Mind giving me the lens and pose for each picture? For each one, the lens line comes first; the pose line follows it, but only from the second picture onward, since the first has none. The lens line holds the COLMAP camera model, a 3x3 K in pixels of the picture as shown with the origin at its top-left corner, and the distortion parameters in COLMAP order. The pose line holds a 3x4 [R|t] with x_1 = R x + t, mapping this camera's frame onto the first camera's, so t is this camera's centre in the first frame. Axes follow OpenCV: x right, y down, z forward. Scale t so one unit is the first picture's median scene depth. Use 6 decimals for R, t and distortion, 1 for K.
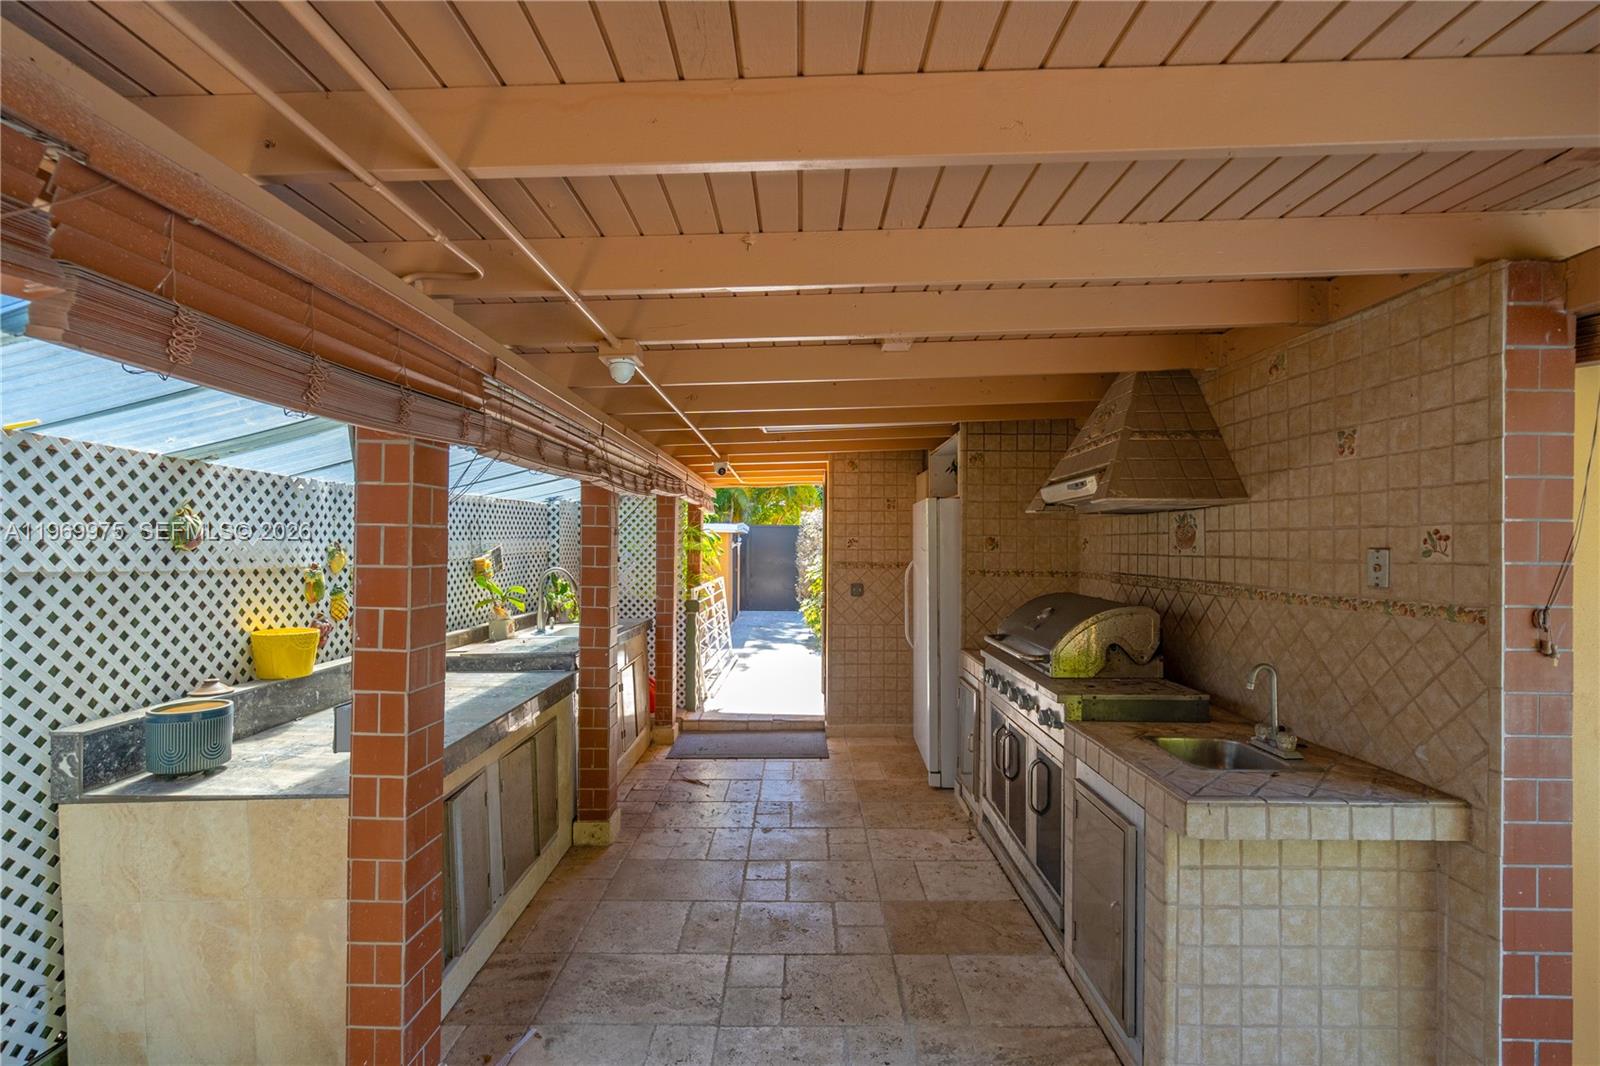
lens RADIAL K [[730.6, 0, 800.0], [0, 730.6, 533.0], [0, 0, 1]] dist [-0.004302, -0.000754]
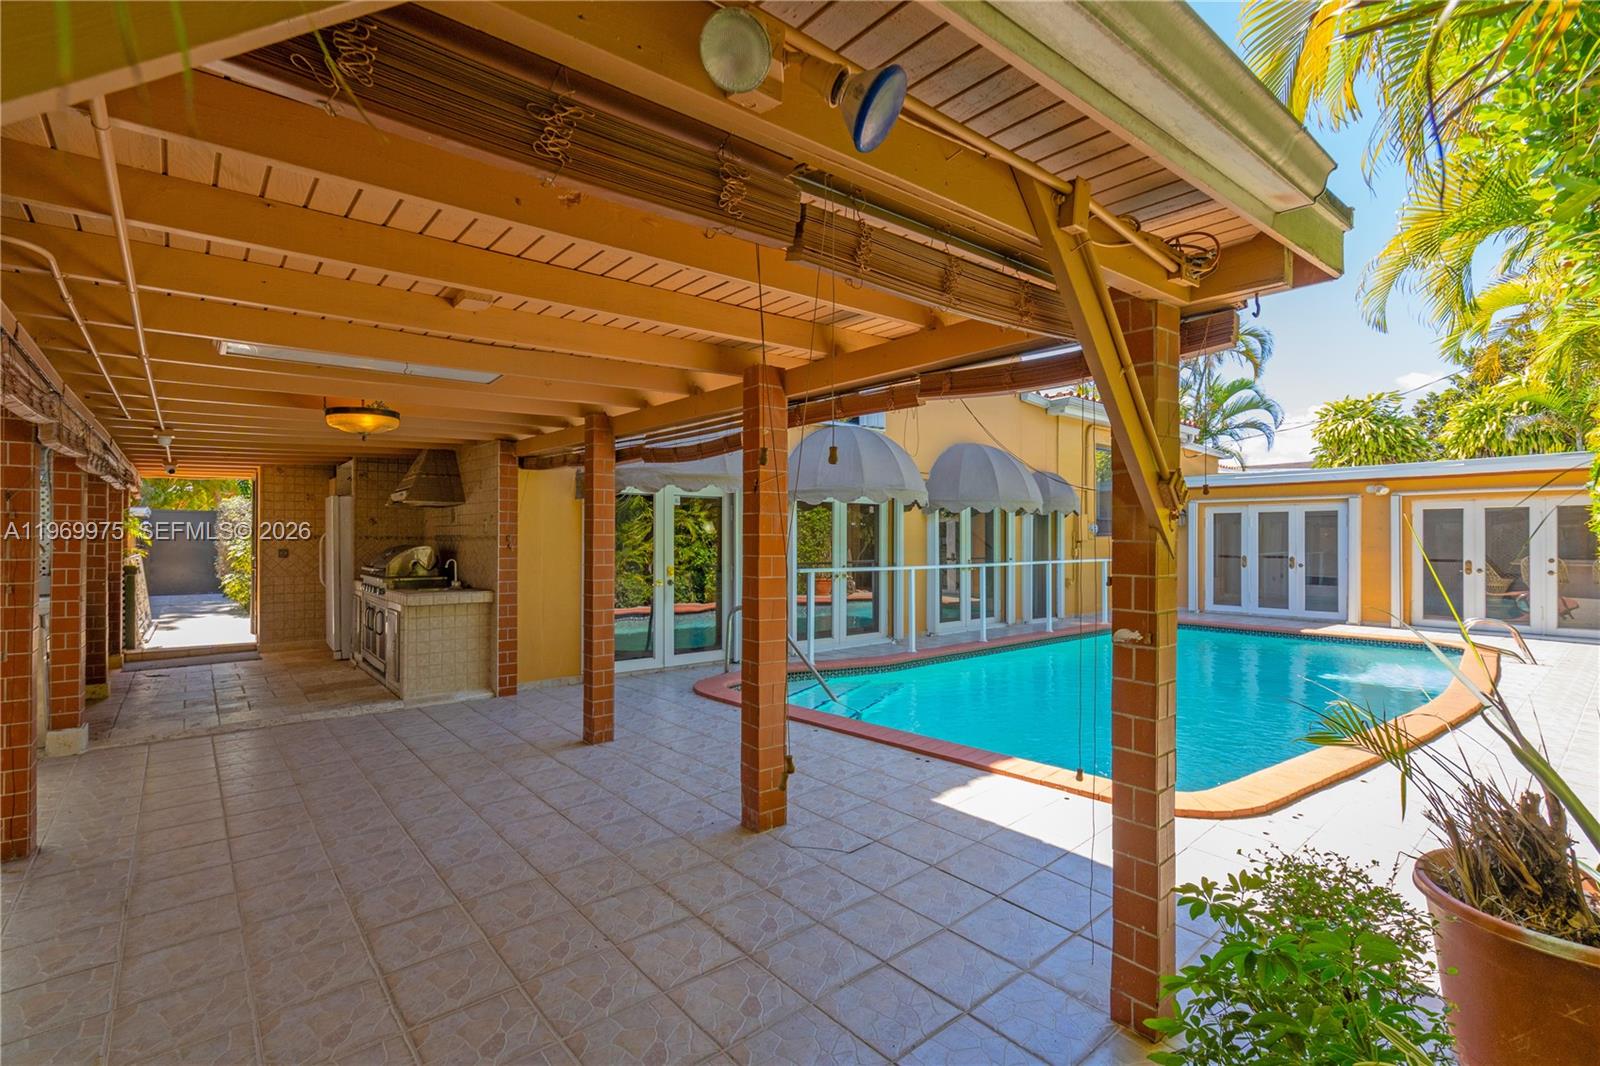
lens RADIAL K [[730.6, 0, 800.0], [0, 730.6, 533.0], [0, 0, 1]] dist [-0.004302, -0.000754]
pose [[0.766072, -0.002580, 0.642749, -0.091453], [-0.005745, 0.999925, 0.010862, 0.016324], [-0.642729, -0.012013, 0.766000, -1.065940]]
